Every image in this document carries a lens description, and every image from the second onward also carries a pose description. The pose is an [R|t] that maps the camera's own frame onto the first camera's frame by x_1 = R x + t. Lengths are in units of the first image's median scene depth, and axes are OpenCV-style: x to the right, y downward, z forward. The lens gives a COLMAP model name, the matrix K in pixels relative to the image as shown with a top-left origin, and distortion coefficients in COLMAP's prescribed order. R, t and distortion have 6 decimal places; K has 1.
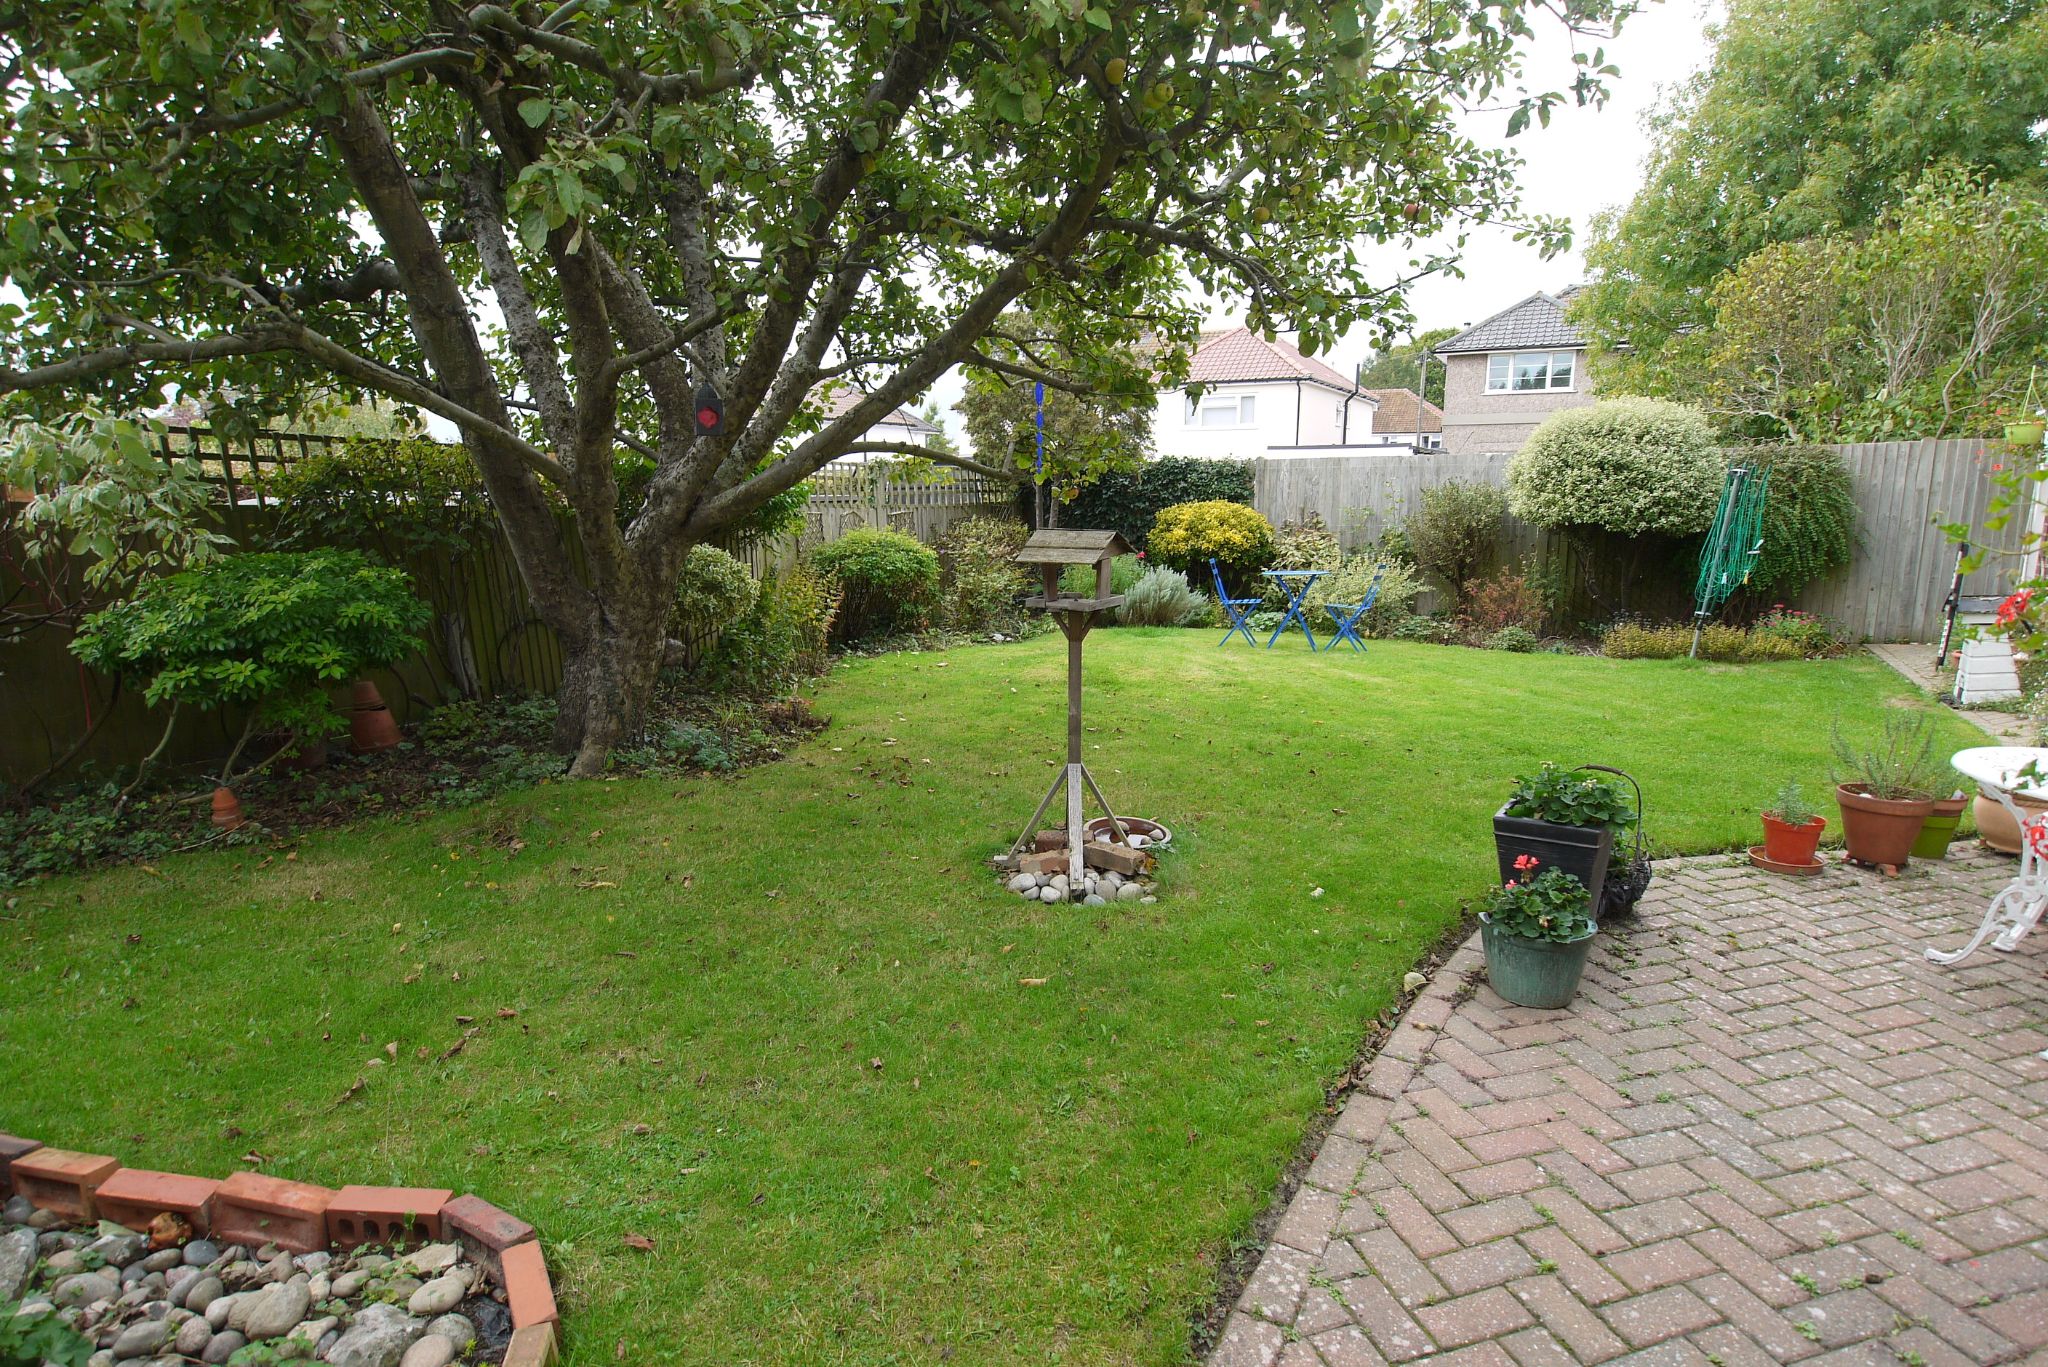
lens RADIAL K [[1083.5, 0, 1016.7], [0, 1083.5, 681.4], [0, 0, 1]] dist [-0.009659, -0.001077]
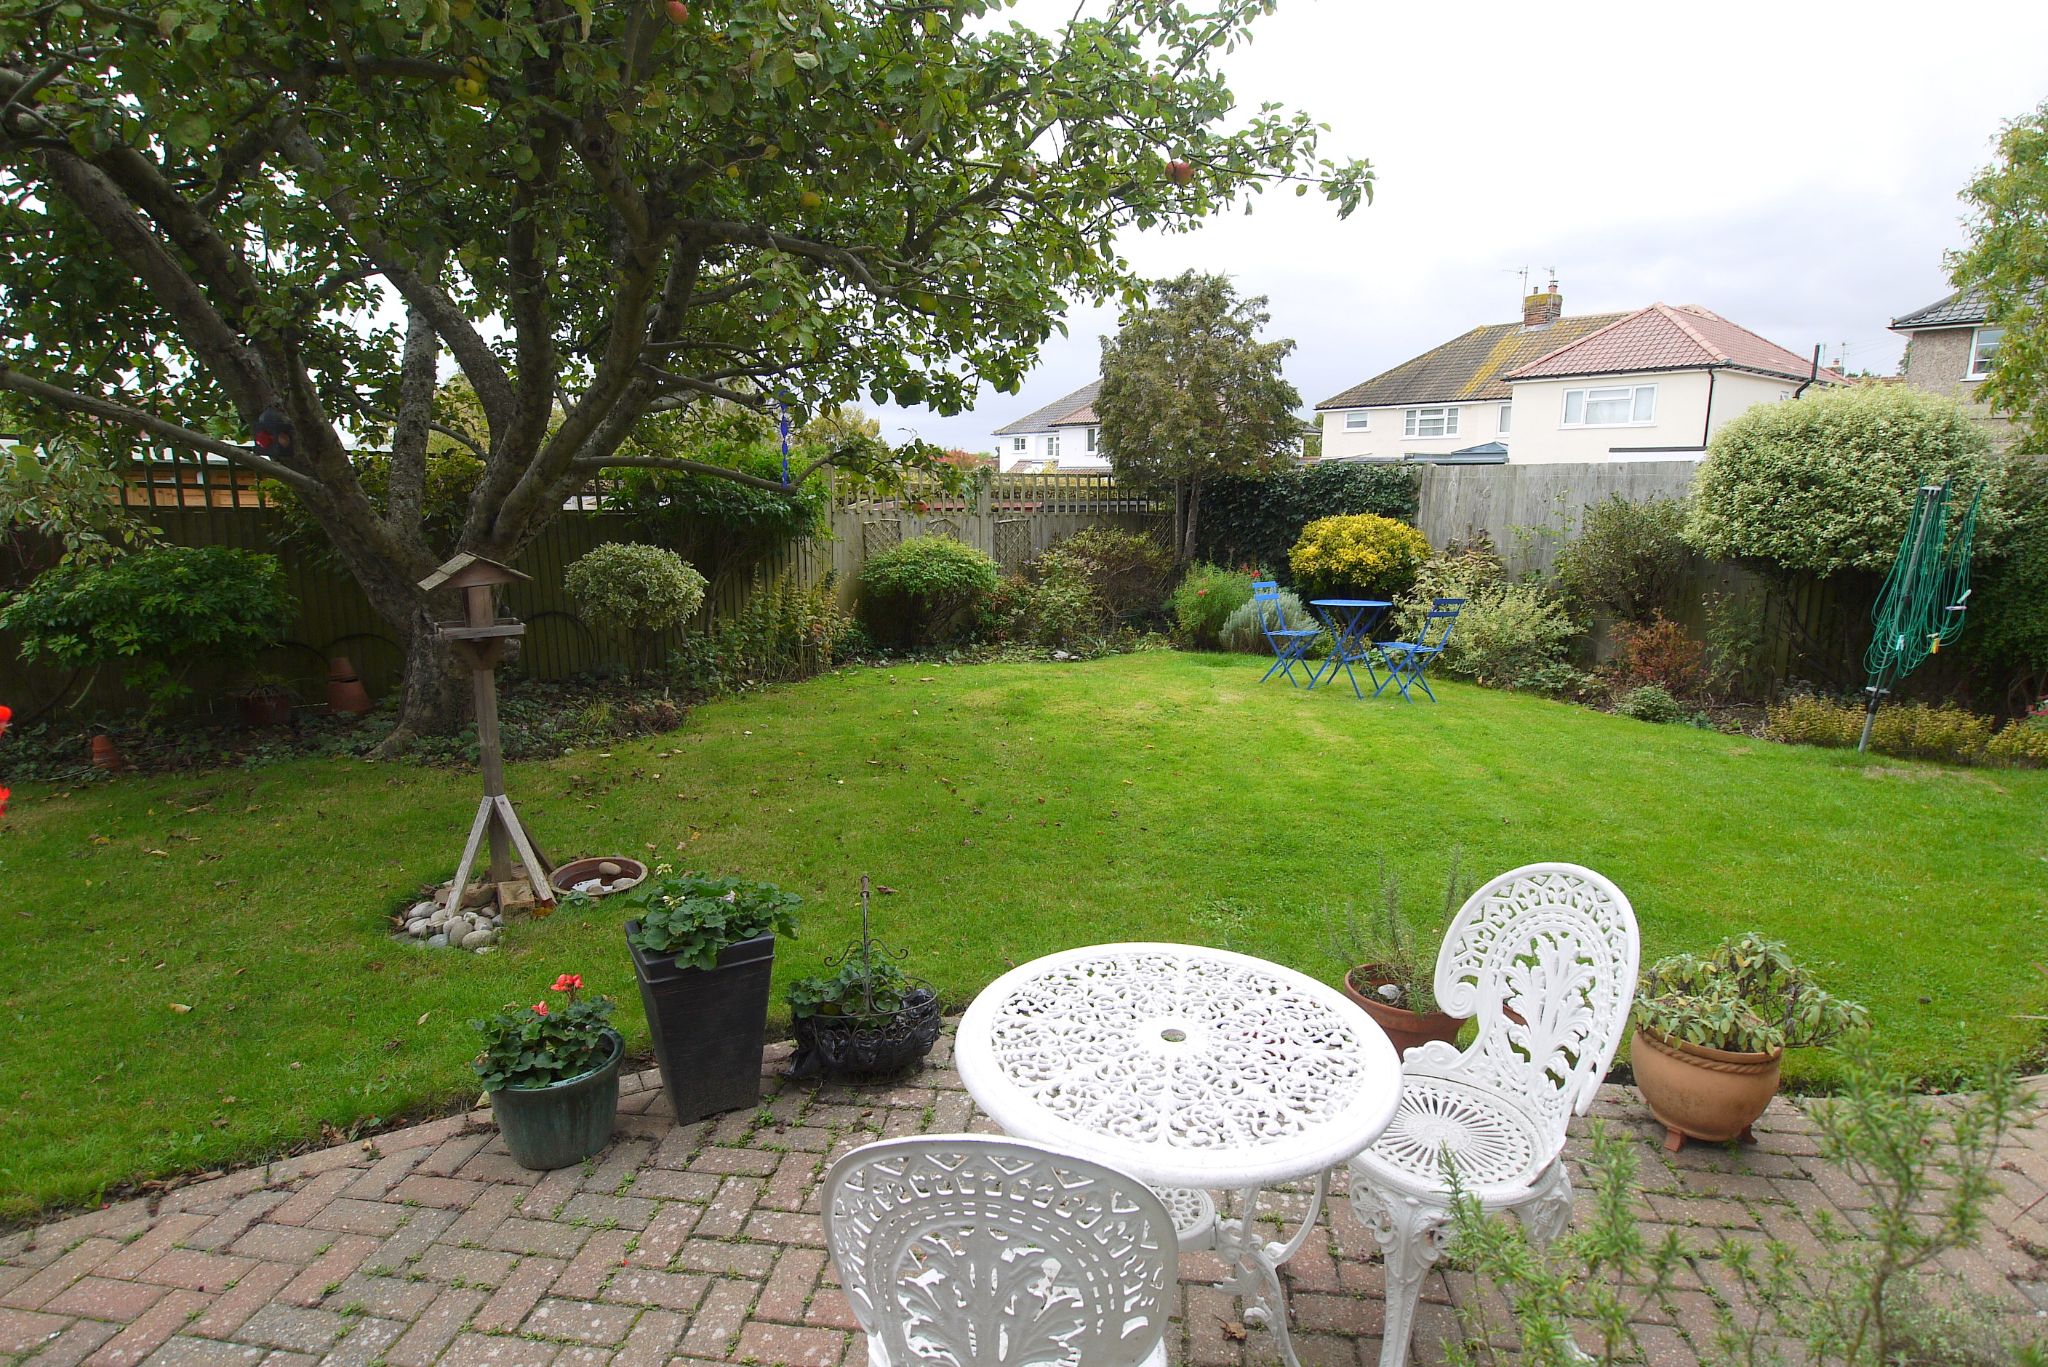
lens RADIAL K [[1083.5, 0, 1023.2], [0, 1083.5, 682.7], [0, 0, 1]] dist [-0.009659, -0.001077]
pose [[0.920065, 0.078768, -0.383765, 0.352235], [-0.078273, 0.996788, 0.016934, -0.032597], [0.383867, 0.014458, 0.923275, 0.122310]]
